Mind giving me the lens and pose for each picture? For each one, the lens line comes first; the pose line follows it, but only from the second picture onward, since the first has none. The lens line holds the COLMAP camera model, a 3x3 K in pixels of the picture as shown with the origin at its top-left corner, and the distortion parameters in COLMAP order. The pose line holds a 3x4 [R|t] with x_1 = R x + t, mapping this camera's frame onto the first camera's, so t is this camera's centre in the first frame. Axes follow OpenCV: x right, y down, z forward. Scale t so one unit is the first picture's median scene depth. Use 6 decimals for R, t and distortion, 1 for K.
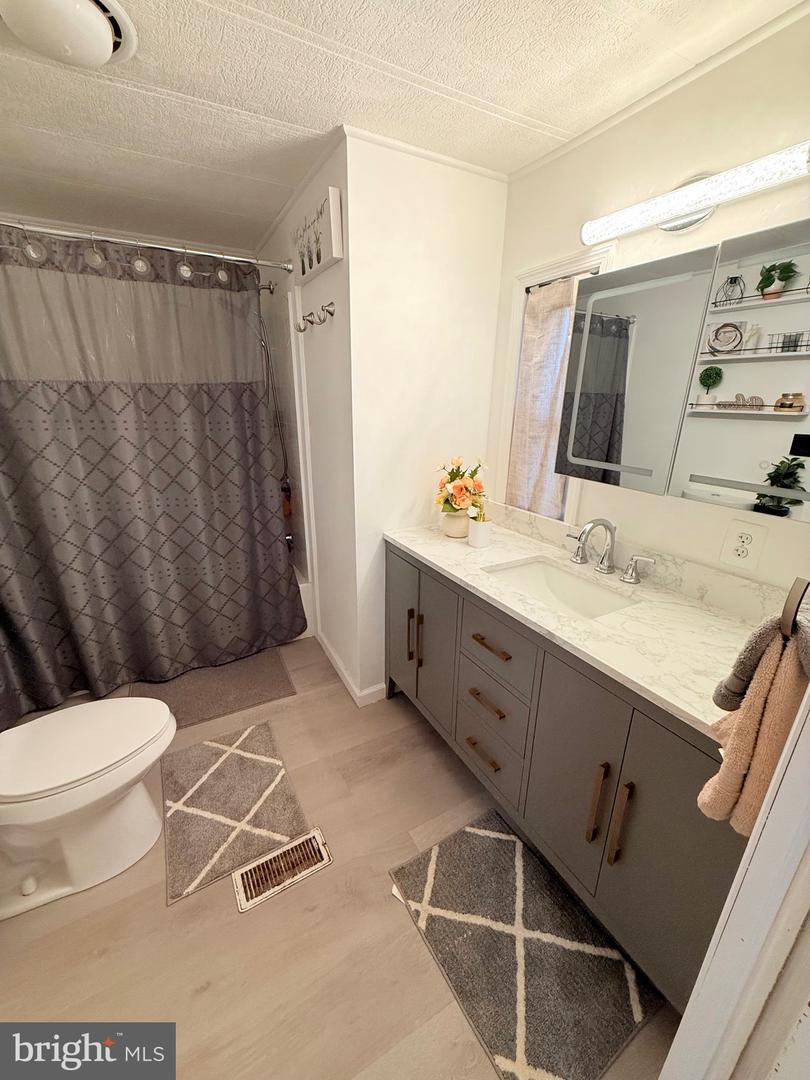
lens RADIAL K [[430.9, 0, 402.6], [0, 430.9, 540.6], [0, 0, 1]] dist [0.005319, -0.000092]
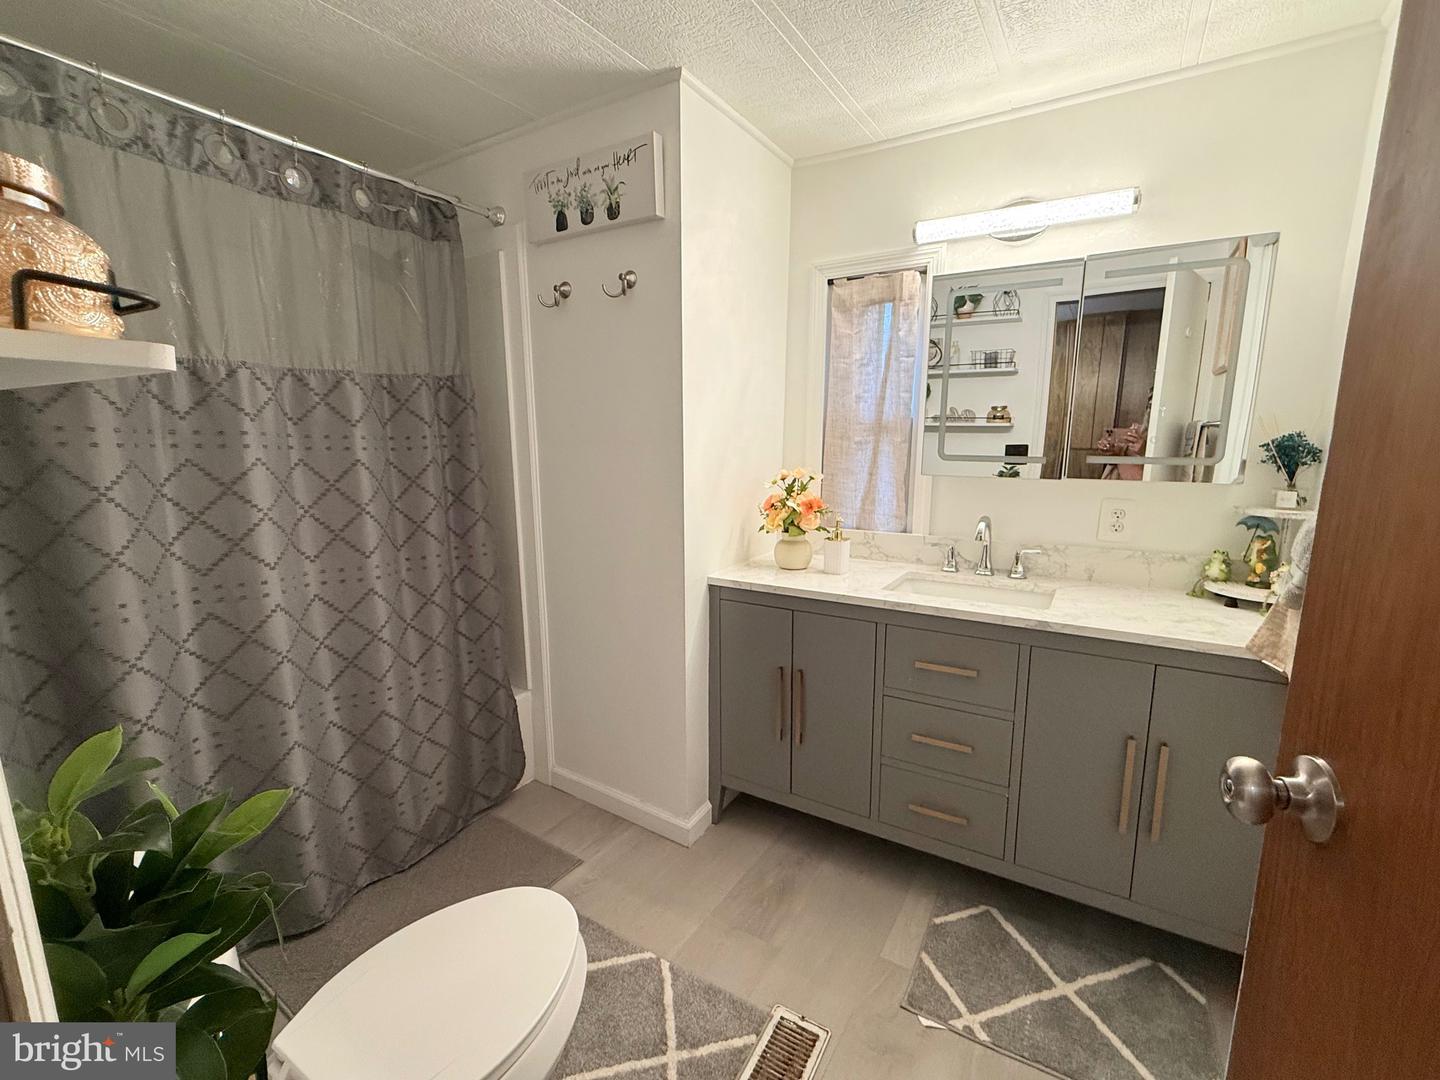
lens RADIAL K [[625.7, 0, 719.4], [0, 625.7, 550.2], [0, 0, 1]] dist [-0.000574, -0.000488]
pose [[0.873427, -0.099705, 0.476639, -0.560849], [0.166990, 0.980788, -0.100839, 0.050631], [-0.457428, 0.167669, 0.873297, 0.068718]]
